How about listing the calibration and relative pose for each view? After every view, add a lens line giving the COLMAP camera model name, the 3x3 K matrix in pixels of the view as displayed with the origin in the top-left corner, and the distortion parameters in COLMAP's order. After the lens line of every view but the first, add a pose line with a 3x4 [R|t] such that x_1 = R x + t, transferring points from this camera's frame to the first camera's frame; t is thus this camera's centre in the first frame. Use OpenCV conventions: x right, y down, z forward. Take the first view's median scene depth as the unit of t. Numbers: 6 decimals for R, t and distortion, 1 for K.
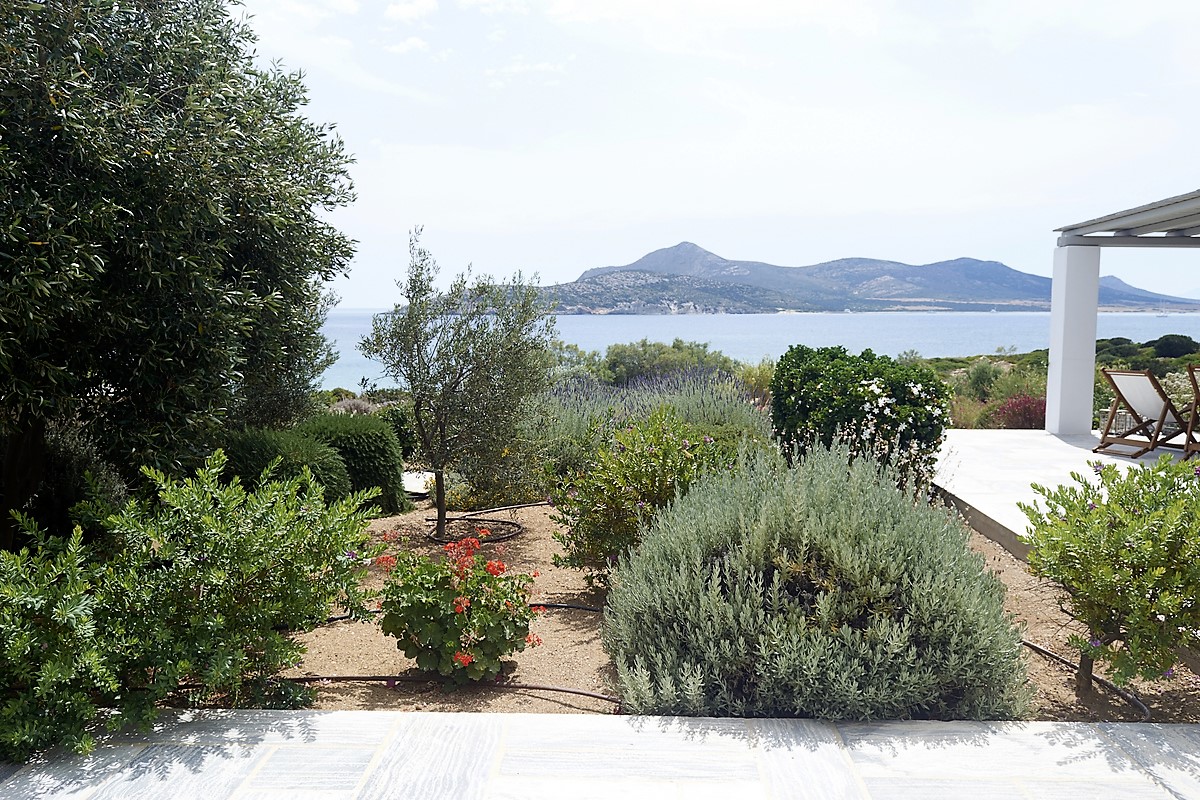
lens RADIAL K [[961.8, 0, 598.7], [0, 961.8, 406.7], [0, 0, 1]] dist [-0.003599, -0.004495]
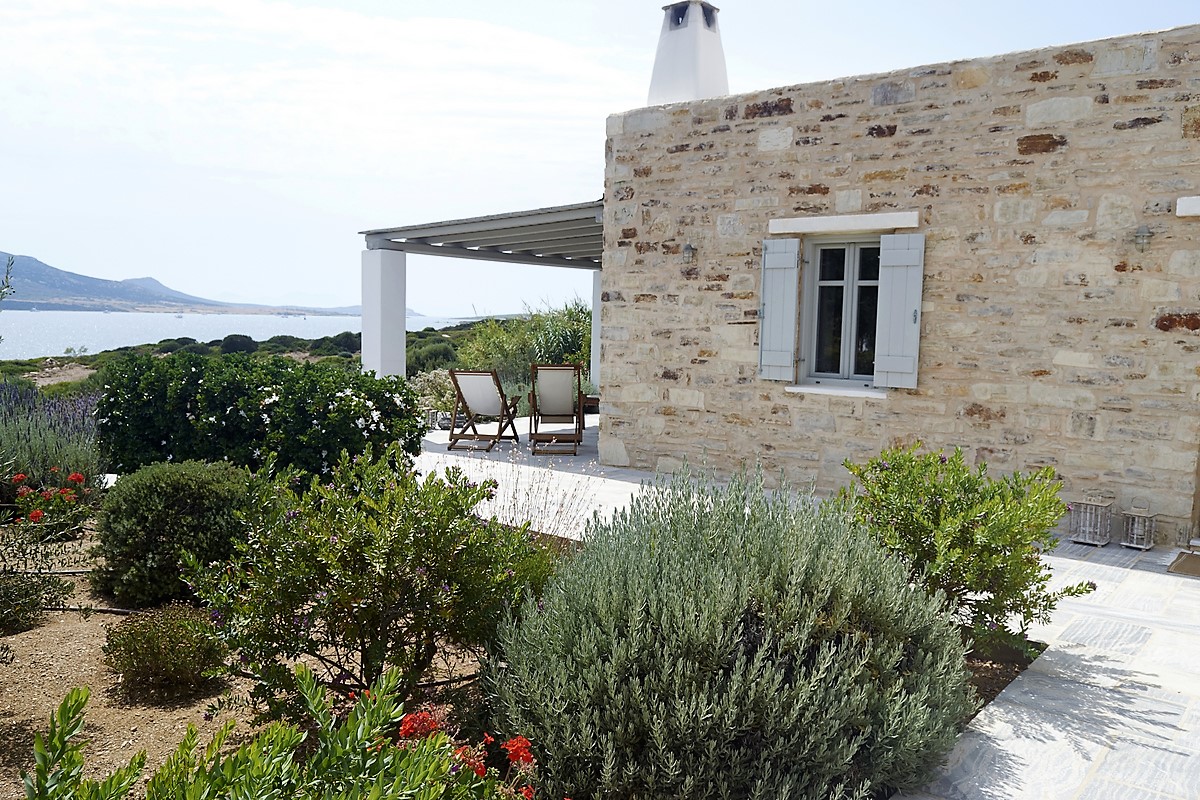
lens RADIAL K [[961.8, 0, 592.3], [0, 961.8, 396.9], [0, 0, 1]] dist [-0.003599, -0.004495]
pose [[0.608213, -0.052274, 0.792051, -0.179435], [0.060116, 0.997997, 0.019703, -0.018062], [-0.791494, 0.035631, 0.610137, 0.203898]]
